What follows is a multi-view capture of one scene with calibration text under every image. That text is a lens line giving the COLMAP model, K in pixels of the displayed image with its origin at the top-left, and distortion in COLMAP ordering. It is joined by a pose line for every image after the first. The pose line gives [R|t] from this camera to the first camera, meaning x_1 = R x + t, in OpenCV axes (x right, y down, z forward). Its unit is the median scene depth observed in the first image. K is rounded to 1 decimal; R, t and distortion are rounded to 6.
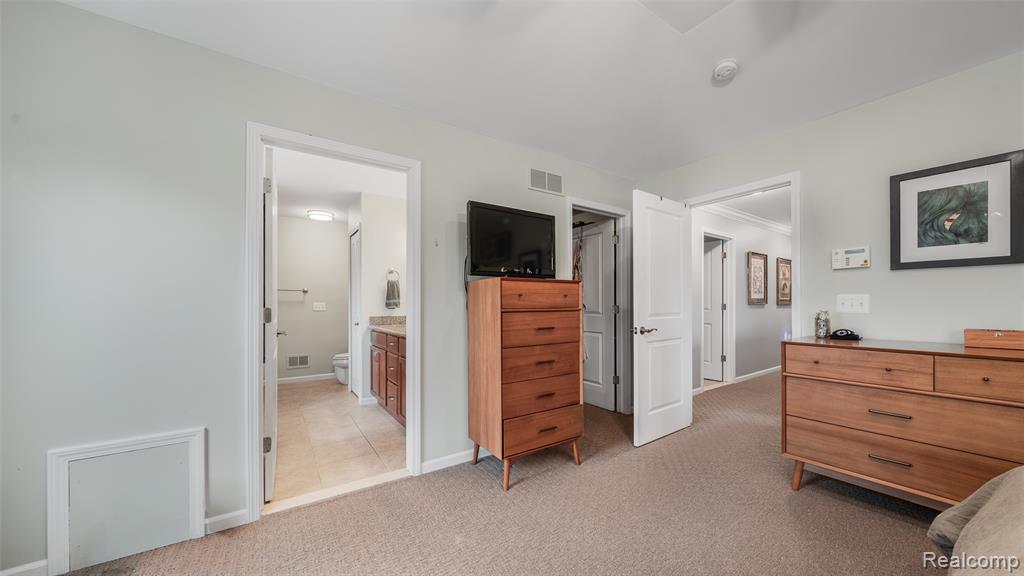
lens RADIAL K [[352.2, 0, 512.8], [0, 352.2, 306.3], [0, 0, 1]] dist [0.000174, 0.000055]
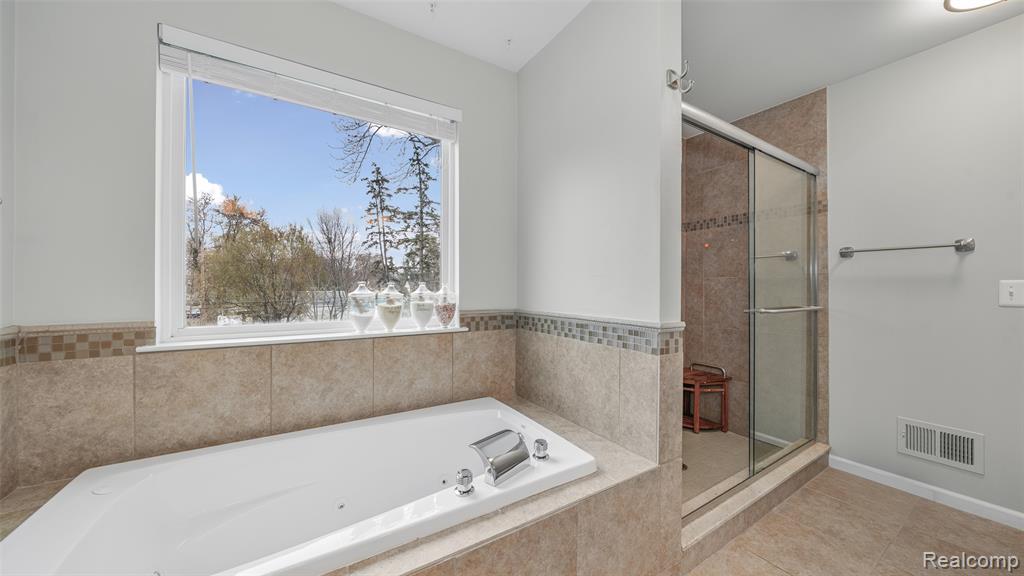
lens RADIAL K [[352.2, 0, 513.1], [0, 352.2, 287.6], [0, 0, 1]] dist [0.000174, 0.000055]
pose [[-0.026928, -0.002172, -0.999635, -0.299474], [0.000609, 0.999997, -0.002189, -0.003059], [0.999637, -0.000668, -0.026926, 0.724473]]
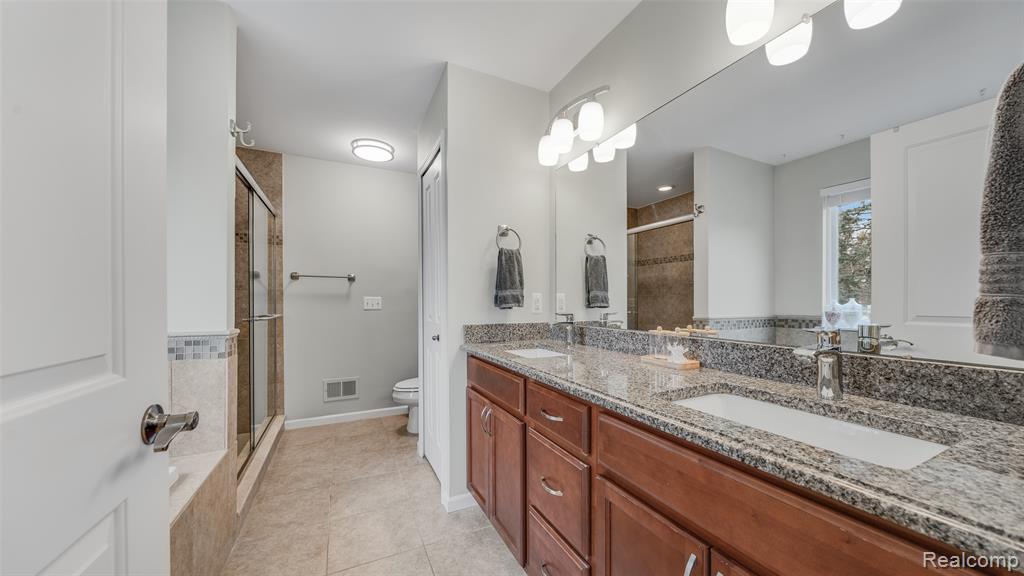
lens RADIAL K [[352.2, 0, 516.5], [0, 352.2, 303.4], [0, 0, 1]] dist [0.000174, 0.000055]
pose [[0.990267, 0.001513, -0.139170, -0.263678], [-0.000457, 0.999971, 0.007617, -0.003757], [0.139177, -0.007479, 0.990239, 0.525639]]
